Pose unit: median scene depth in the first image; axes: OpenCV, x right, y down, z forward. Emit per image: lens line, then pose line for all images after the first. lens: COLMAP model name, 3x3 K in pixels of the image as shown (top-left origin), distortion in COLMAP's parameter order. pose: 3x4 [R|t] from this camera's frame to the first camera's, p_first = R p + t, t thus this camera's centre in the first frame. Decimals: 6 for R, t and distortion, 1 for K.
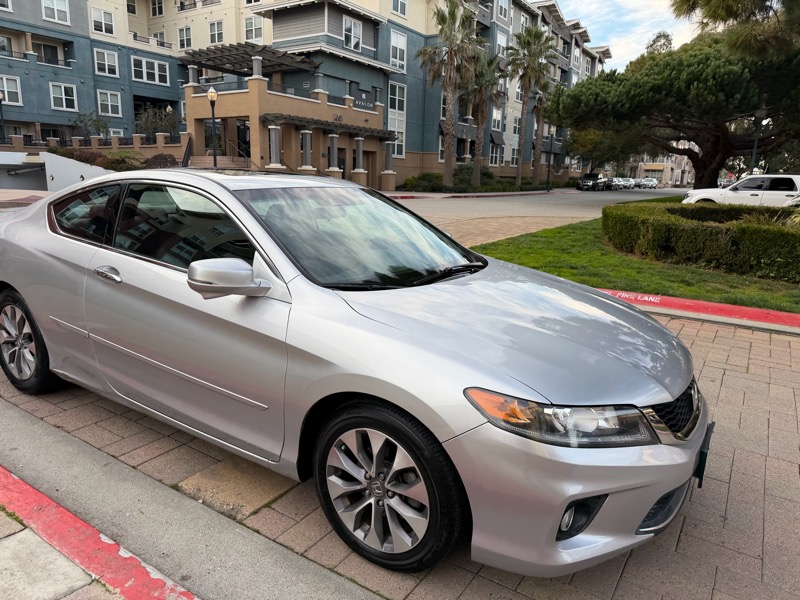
lens RADIAL K [[560.1, 0, 401.5], [0, 560.1, 316.8], [0, 0, 1]] dist [0.058124, -0.070785]
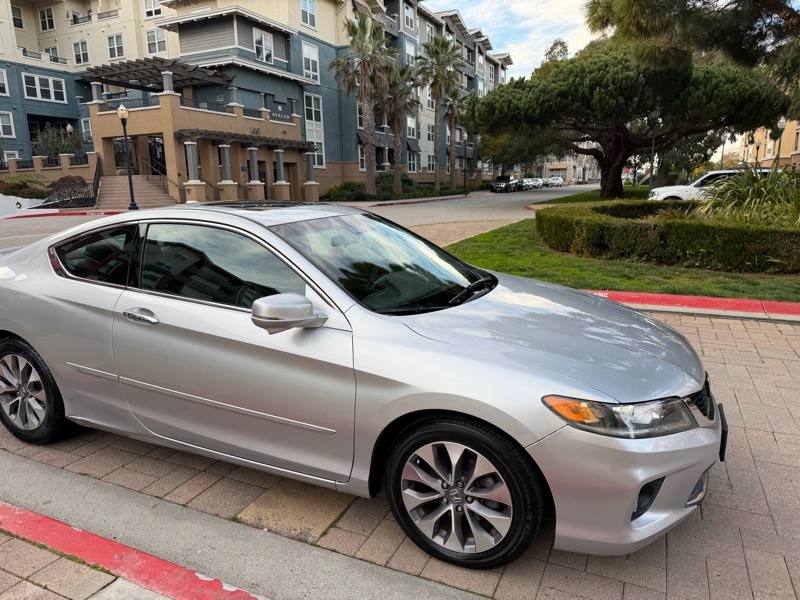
lens RADIAL K [[560.1, 0, 401.5], [0, 560.1, 316.8], [0, 0, 1]] dist [0.058124, -0.070785]
pose [[0.987905, -0.078746, 0.133574, -0.017888], [0.080312, 0.996749, -0.006365, -0.002724], [-0.132639, 0.017015, 0.991018, -0.004630]]
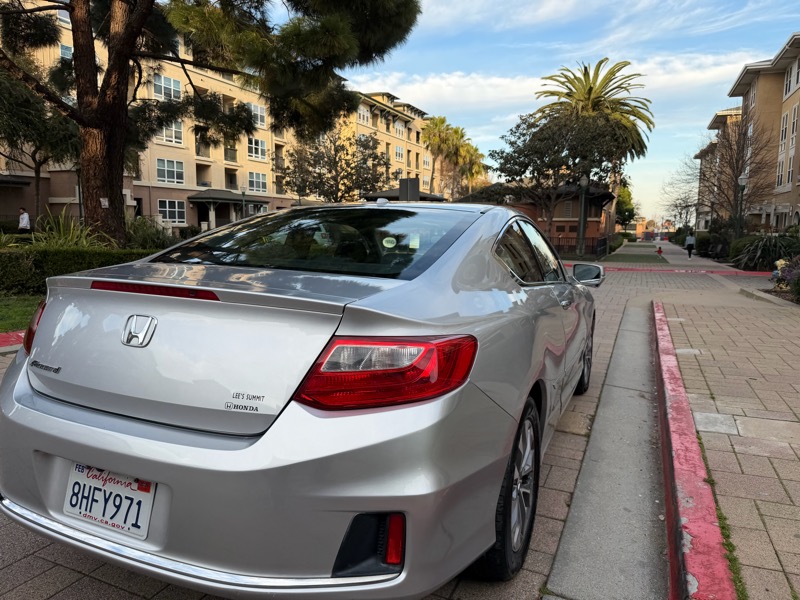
lens RADIAL K [[560.1, 0, 401.5], [0, 560.1, 316.8], [0, 0, 1]] dist [0.058124, -0.070785]
pose [[-0.169965, -0.193822, 0.966201, -0.136539], [0.219464, 0.948399, 0.228856, -0.033400], [-0.960701, 0.250944, -0.118658, 0.130114]]
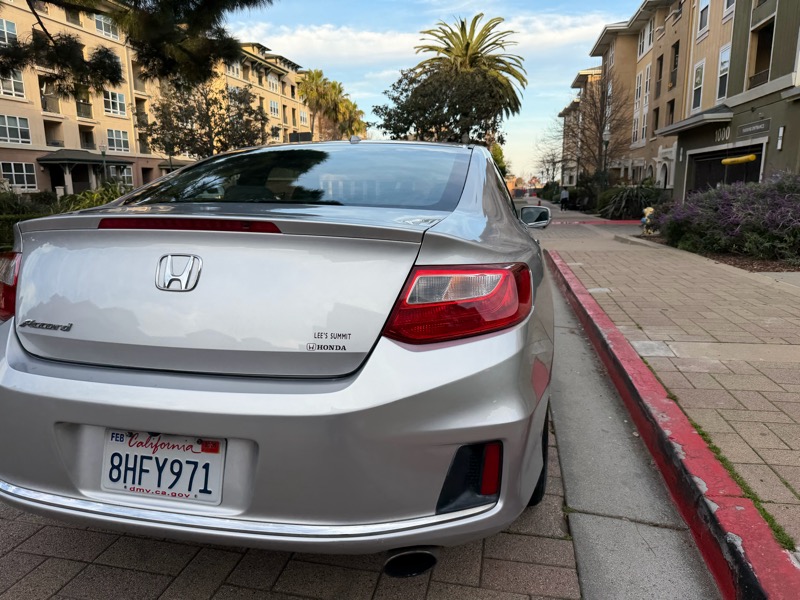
lens RADIAL K [[559.9, 0, 402.6], [0, 559.9, 320.4], [0, 0, 1]] dist [0.045430, -0.066786]
pose [[-0.374568, -0.245116, 0.894213, -0.130113], [0.219411, 0.913599, 0.342337, -0.033469], [-0.900865, 0.324429, -0.288424, 0.144711]]
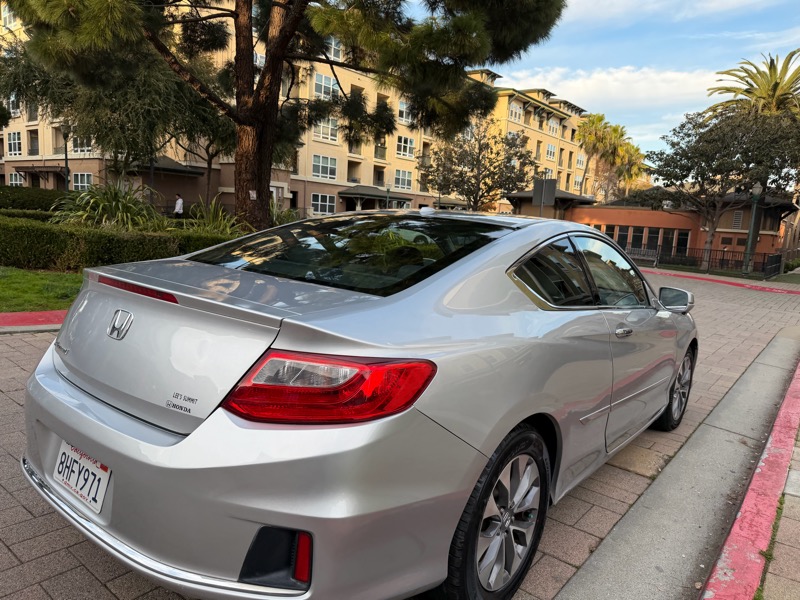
lens RADIAL K [[556.6, 0, 397.3], [0, 556.6, 332.2], [0, 0, 1]] dist [0.064883, -0.089898]
pose [[0.092665, -0.226148, 0.969675, -0.134873], [0.183897, 0.960999, 0.206550, -0.031439], [-0.978568, 0.159181, 0.130639, 0.113779]]
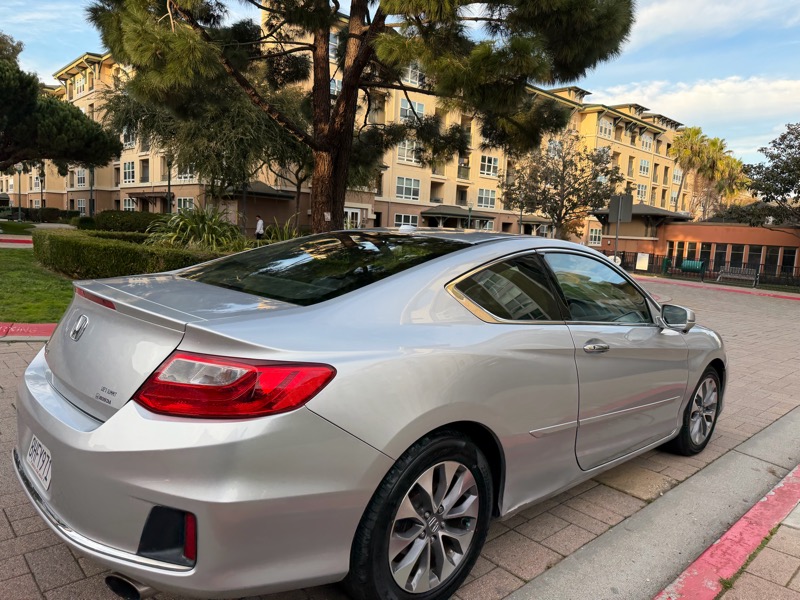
lens RADIAL K [[557.7, 0, 404.6], [0, 557.7, 330.3], [0, 0, 1]] dist [0.052545, -0.073767]
pose [[0.234613, -0.187743, 0.953787, -0.136131], [0.190637, 0.971006, 0.144239, -0.027826], [-0.953213, 0.147987, 0.263601, 0.095784]]
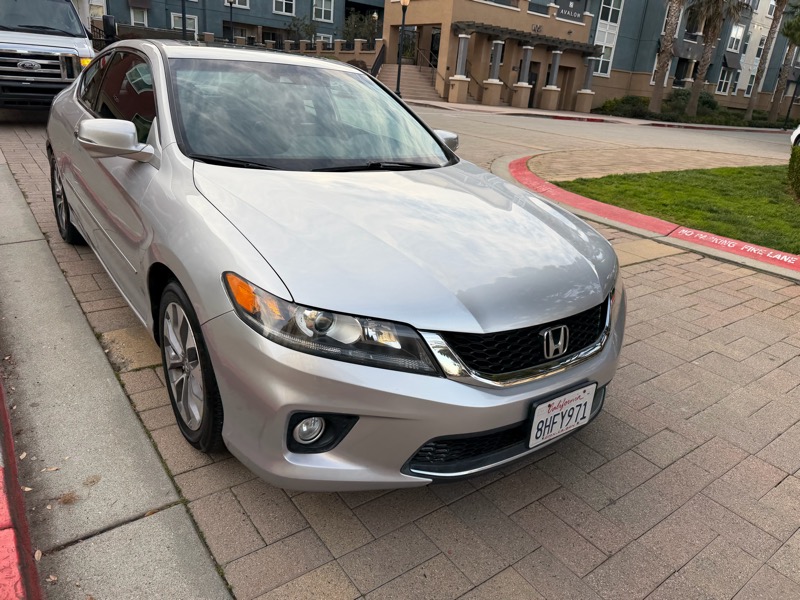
lens RADIAL K [[567.0, 0, 400.5], [0, 567.0, 298.7], [0, 0, 1]] dist [0.044763, -0.066166]
pose [[0.936246, 0.174482, -0.304958, 0.040415], [-0.143440, 0.982163, 0.121572, 0.001012], [0.320730, -0.070079, 0.944575, 0.012287]]
